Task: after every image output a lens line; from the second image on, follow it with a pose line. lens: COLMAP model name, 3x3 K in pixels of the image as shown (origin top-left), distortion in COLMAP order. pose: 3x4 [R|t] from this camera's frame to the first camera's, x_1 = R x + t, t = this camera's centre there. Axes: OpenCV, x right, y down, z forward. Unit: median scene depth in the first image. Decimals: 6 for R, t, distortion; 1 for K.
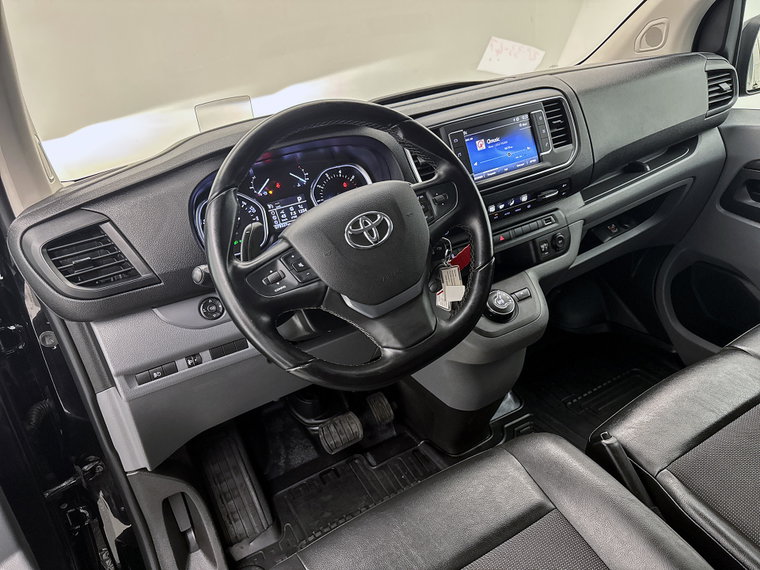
lens RADIAL K [[546.5, 0, 380.0], [0, 546.5, 285.0], [0, 0, 1]] dist [0.080697, -0.118482]
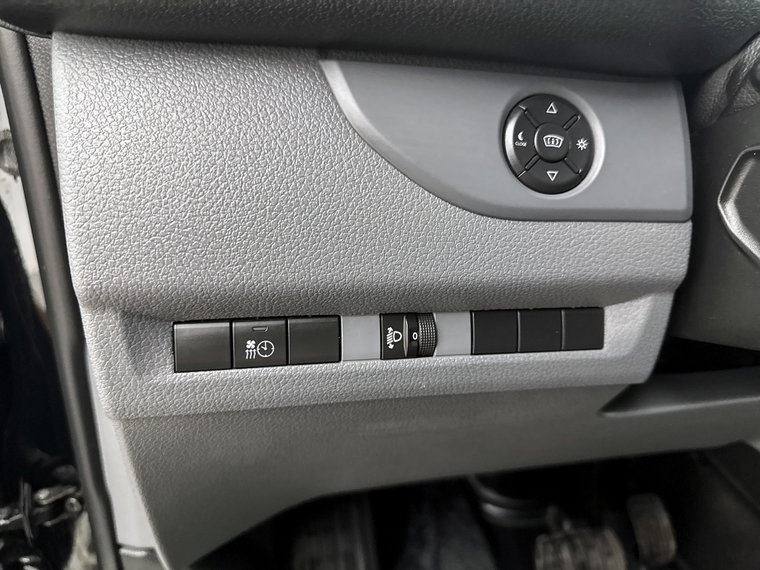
lens RADIAL K [[546.5, 0, 380.0], [0, 546.5, 285.0], [0, 0, 1]] dist [0.080697, -0.118482]
pose [[0.941412, 0.283207, -0.183130, -0.308932], [-0.281448, 0.958898, 0.036082, 0.109014], [0.185822, 0.017574, 0.982426, 0.753211]]
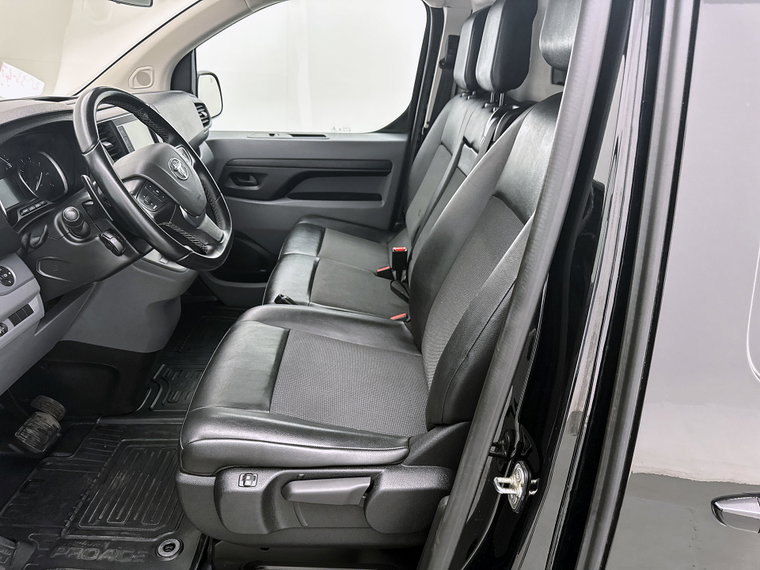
lens RADIAL K [[547.6, 0, 380.0], [0, 547.6, 285.0], [0, 0, 1]] dist [0.021595, 0.008715]
pose [[0.450213, -0.219770, 0.865453, -0.884308], [0.313706, 0.946382, 0.077130, 0.198133], [-0.836001, 0.236773, 0.495017, -0.108721]]
